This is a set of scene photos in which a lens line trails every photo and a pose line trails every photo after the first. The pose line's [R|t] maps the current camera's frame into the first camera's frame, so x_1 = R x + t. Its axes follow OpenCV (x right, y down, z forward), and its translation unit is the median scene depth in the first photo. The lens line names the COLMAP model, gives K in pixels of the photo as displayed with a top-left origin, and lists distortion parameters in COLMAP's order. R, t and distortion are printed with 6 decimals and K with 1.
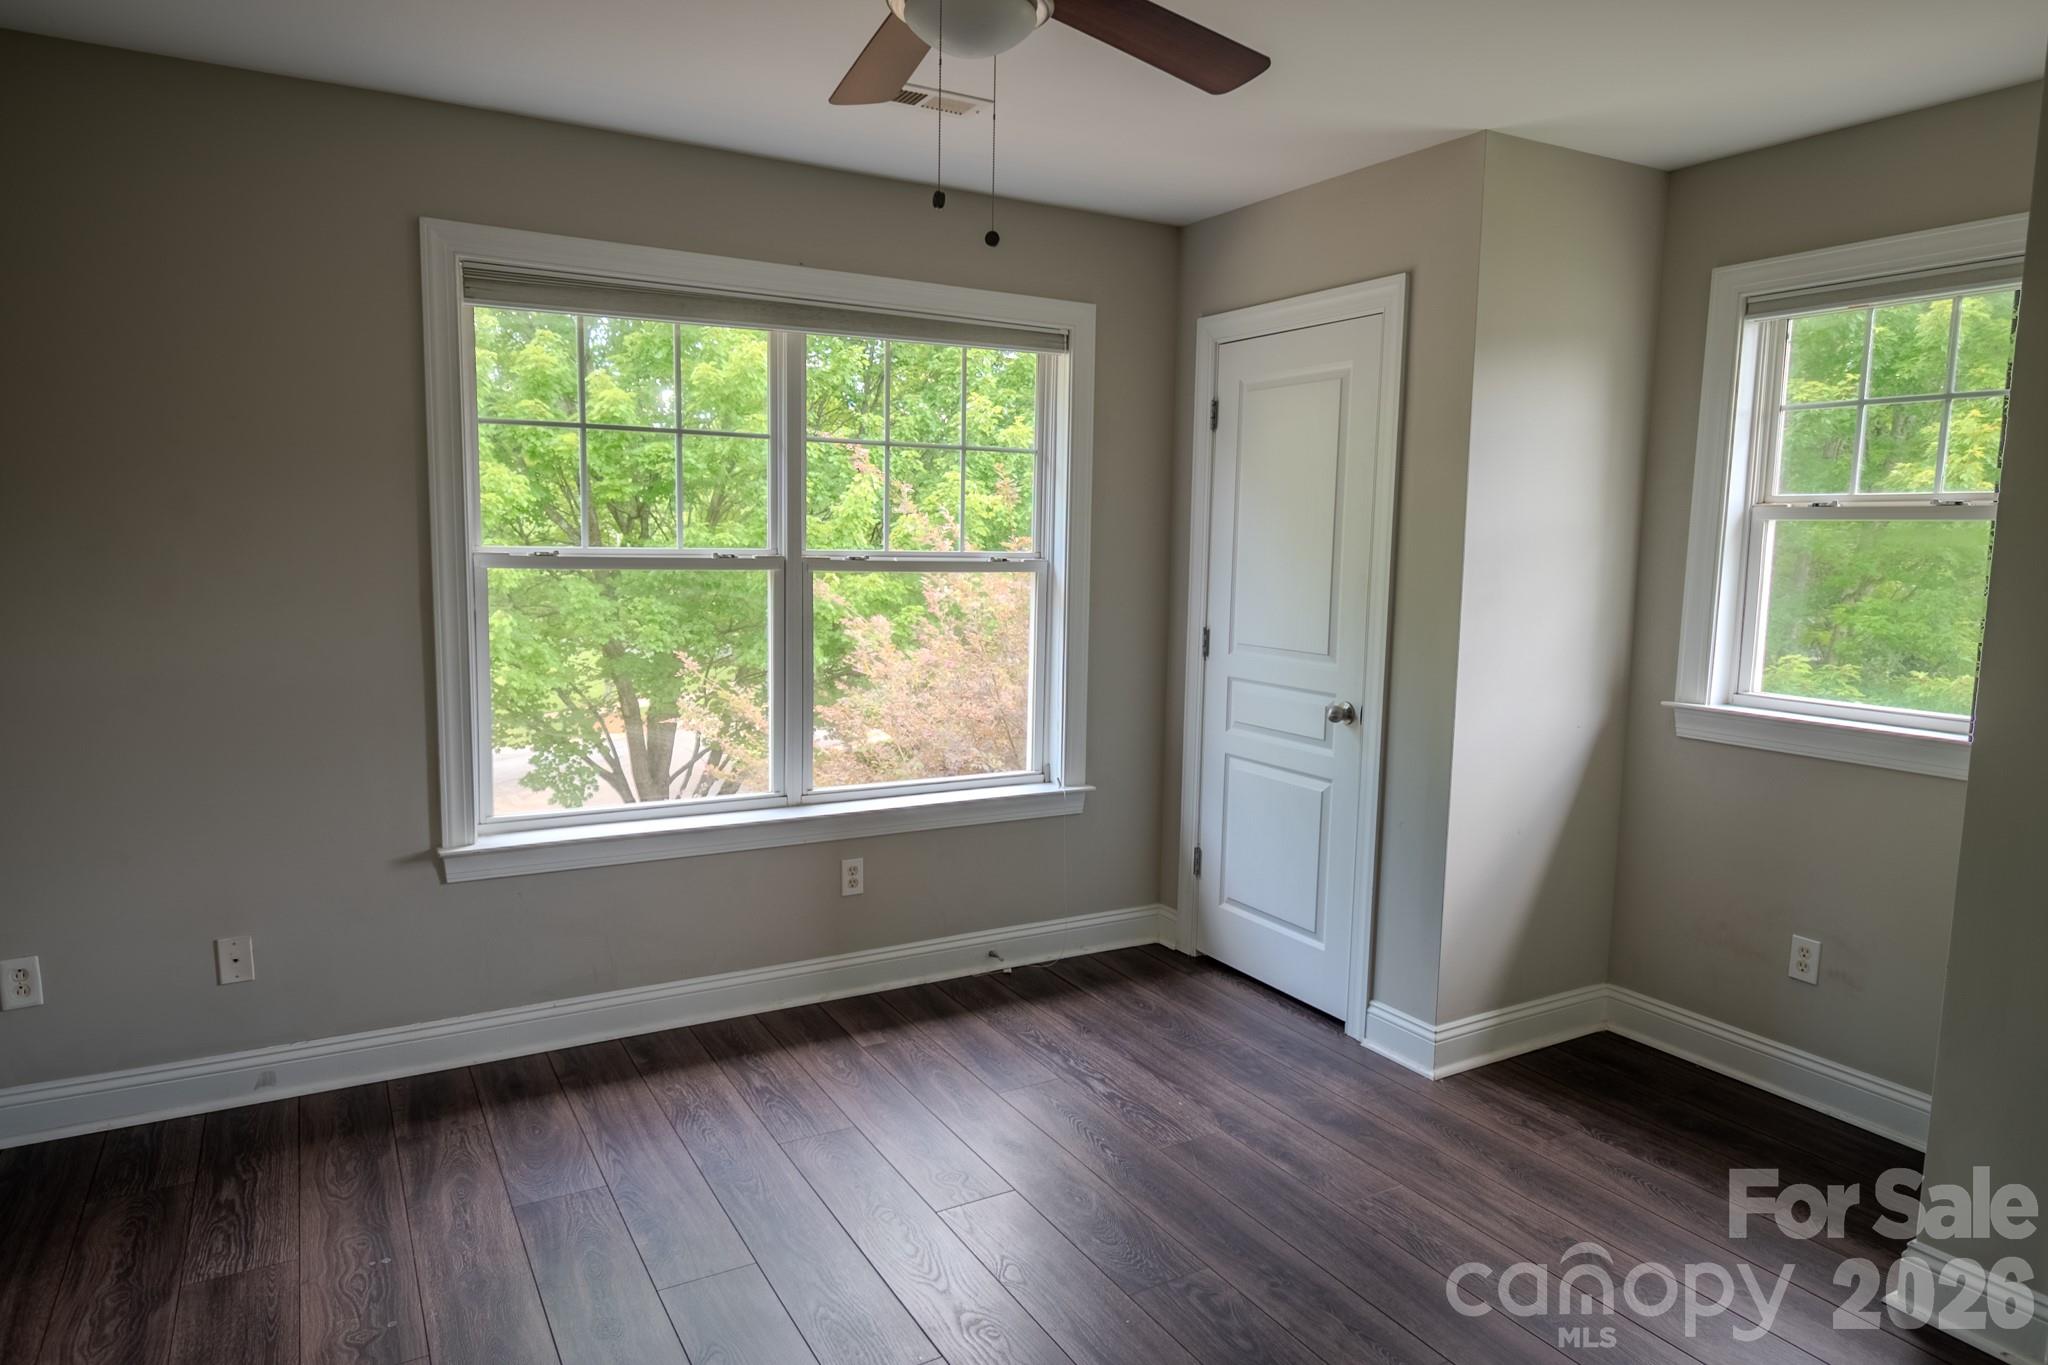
lens RADIAL K [[1242.1, 0, 1024.0], [0, 1242.1, 682.5], [0, 0, 1]] dist [-0.001474, -0.000643]
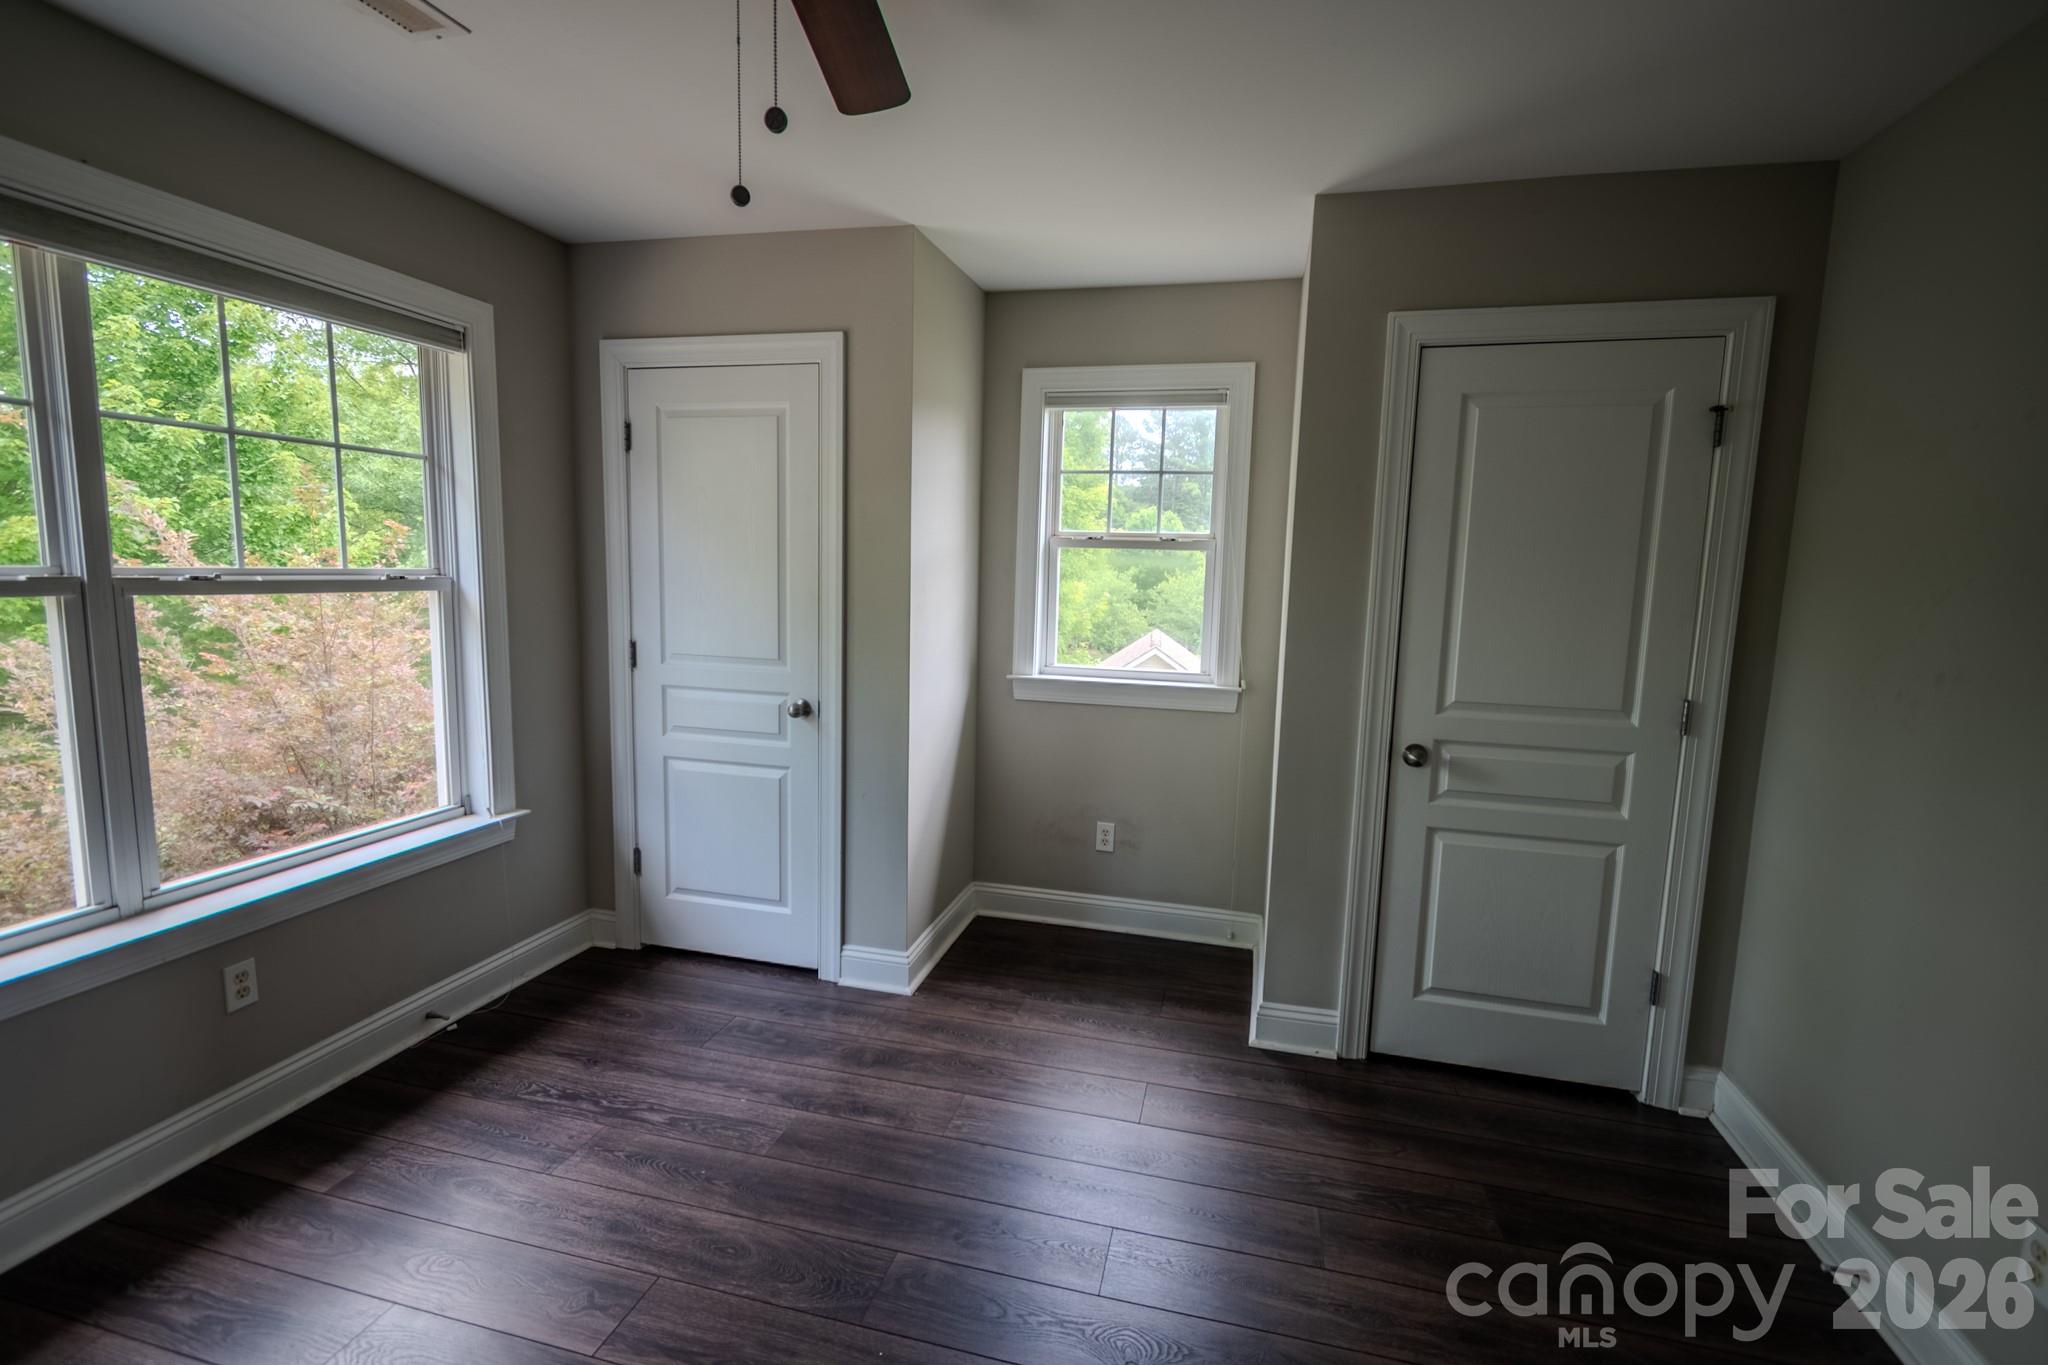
lens RADIAL K [[908.1, 0, 1025.7], [0, 908.1, 677.2], [0, 0, 1]] dist [0.011114, -0.006253]
pose [[0.698472, -0.086082, 0.710441, -0.188710], [0.069760, 0.996201, 0.052122, -0.032983], [-0.712229, 0.013155, 0.701824, 0.246255]]
